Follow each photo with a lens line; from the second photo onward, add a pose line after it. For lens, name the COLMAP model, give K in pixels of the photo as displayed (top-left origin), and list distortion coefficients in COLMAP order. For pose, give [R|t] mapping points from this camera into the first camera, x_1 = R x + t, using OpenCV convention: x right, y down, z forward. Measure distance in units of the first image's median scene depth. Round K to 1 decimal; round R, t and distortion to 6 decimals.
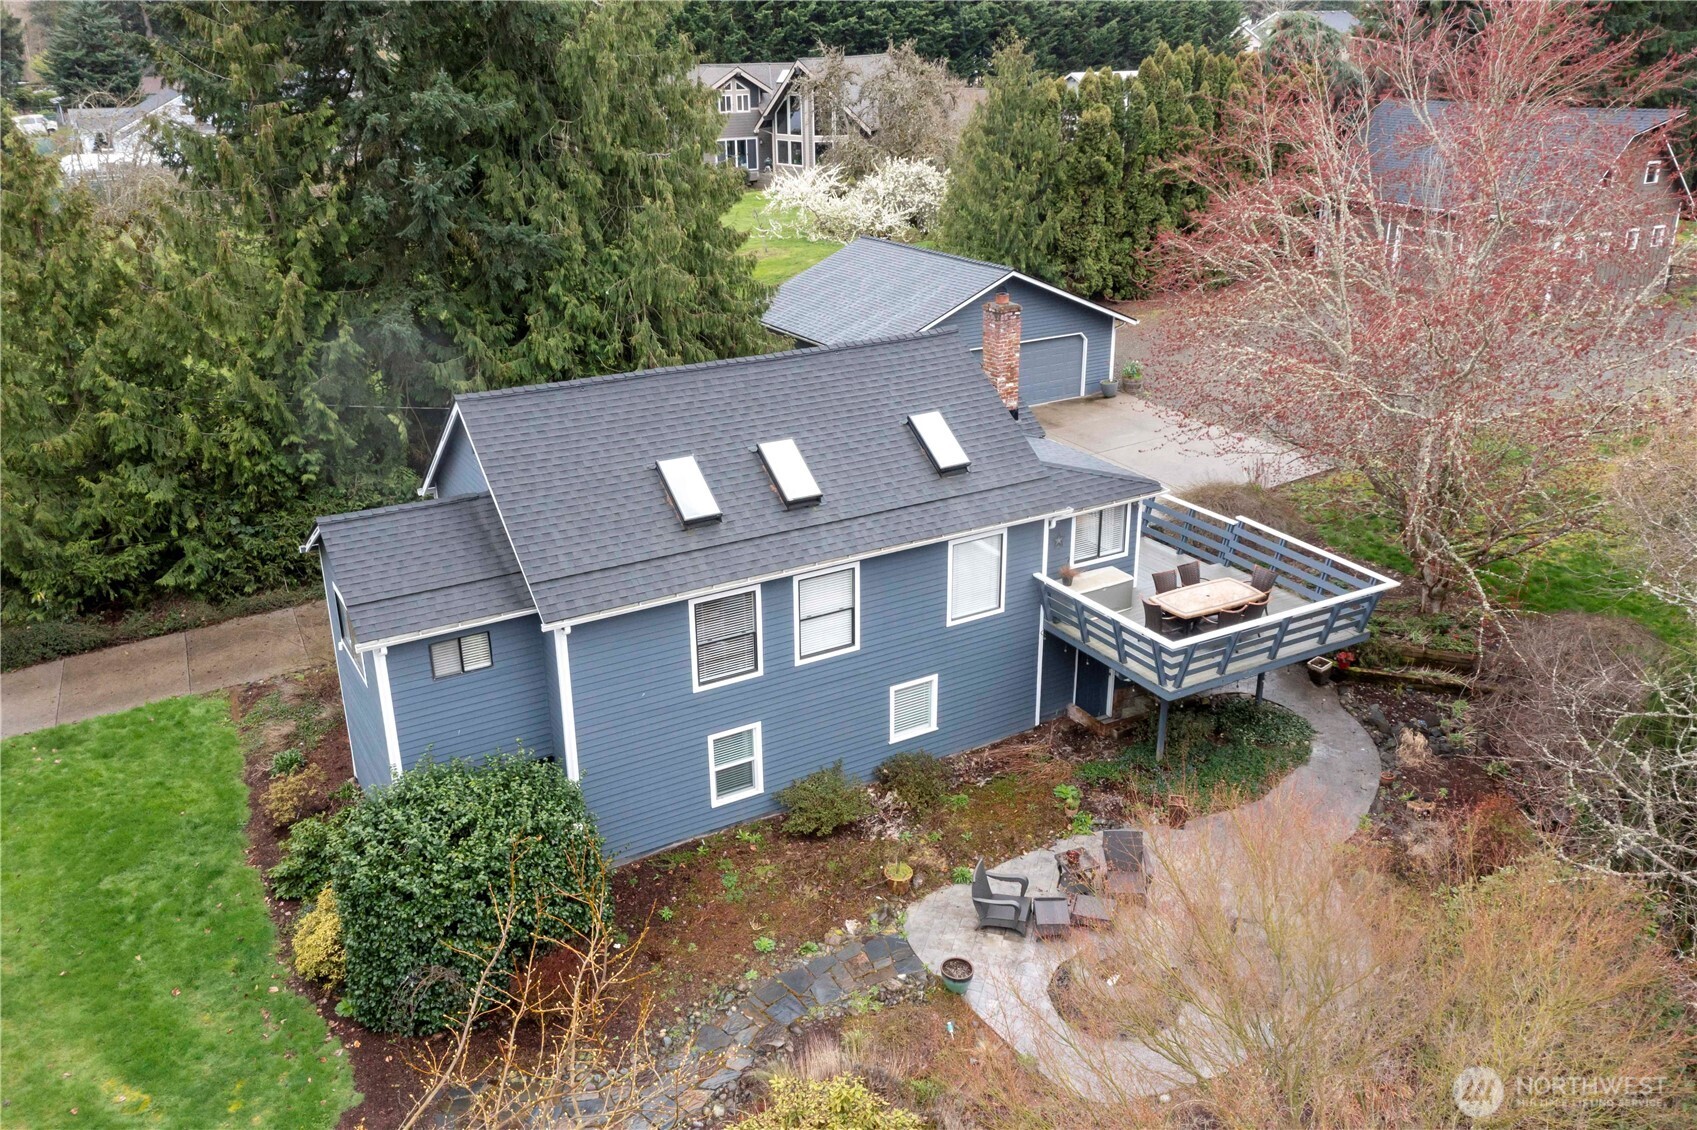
lens RADIAL K [[1352.9, 0, 847.1], [0, 1352.9, 559.4], [0, 0, 1]] dist [0.002067, 0.006889]
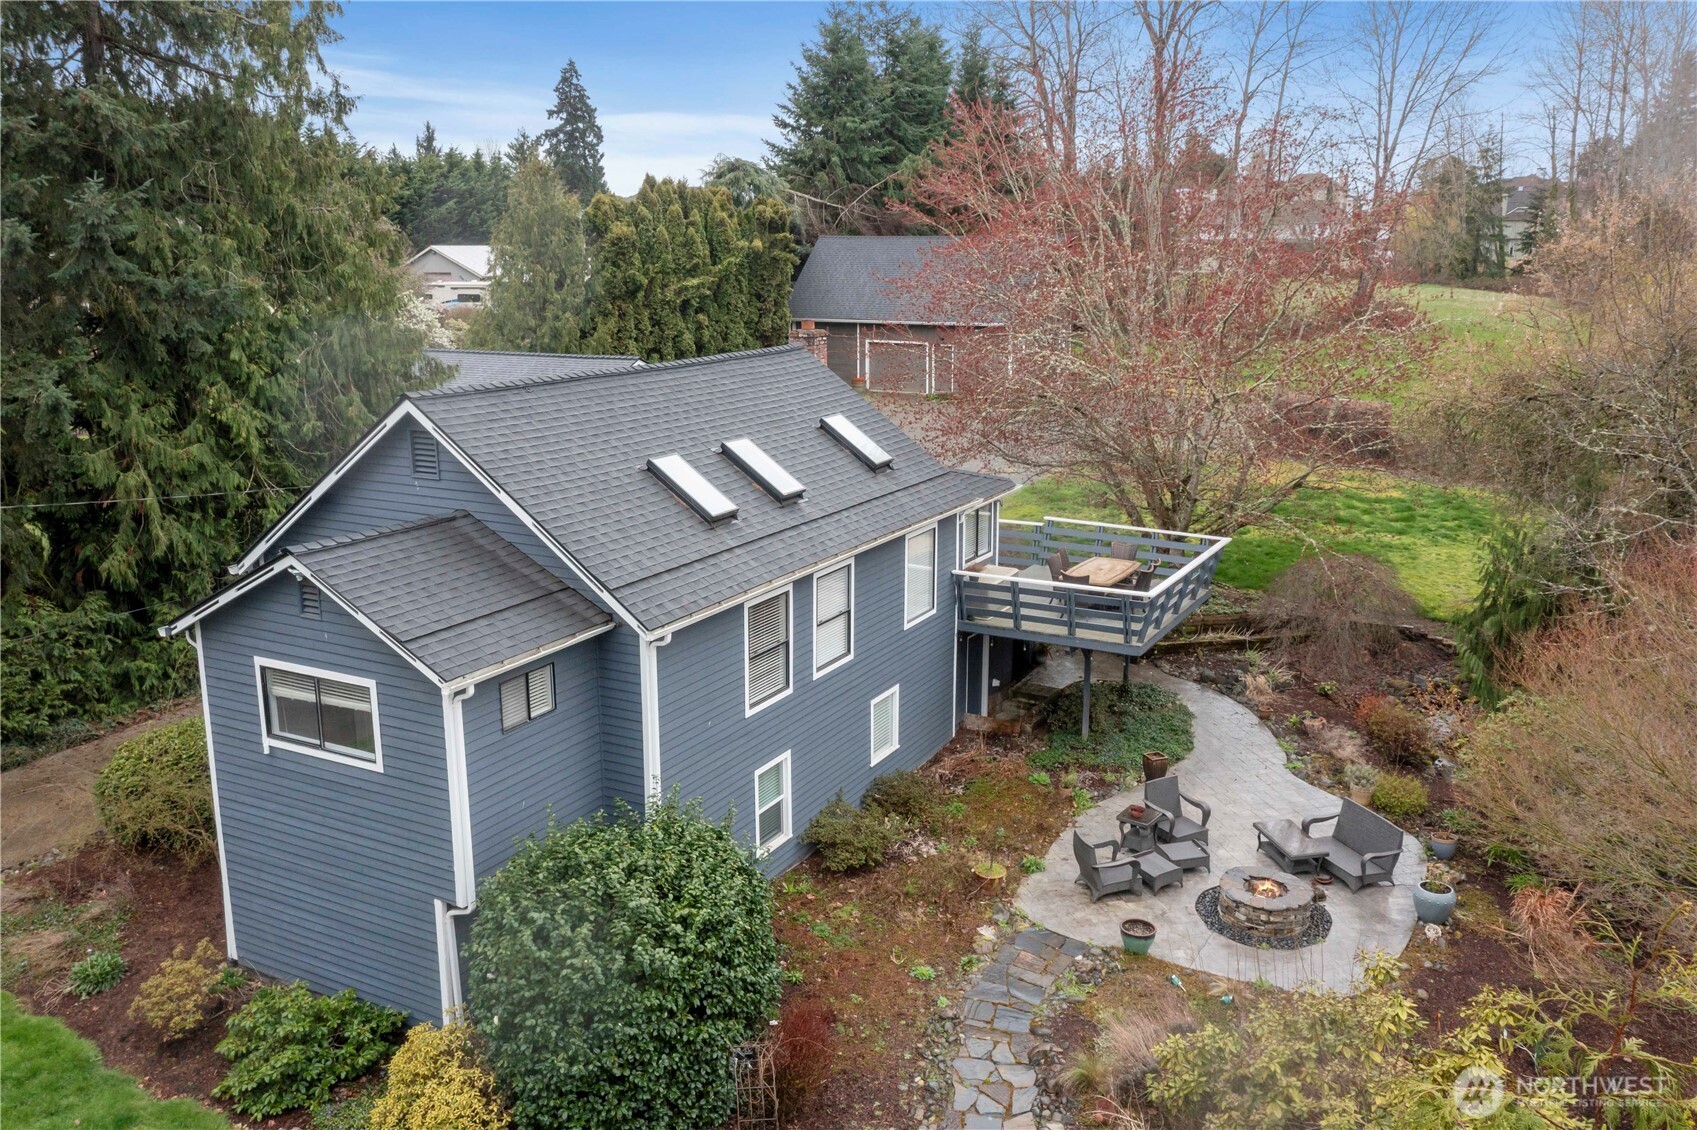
lens RADIAL K [[1352.9, 0, 845.6], [0, 1352.9, 573.4], [0, 0, 1]] dist [0.002067, 0.006889]
pose [[0.854735, -0.115095, 0.506144, -0.422388], [0.186407, 0.978121, -0.092368, 0.088102], [-0.484438, 0.173299, 0.857489, 0.200830]]
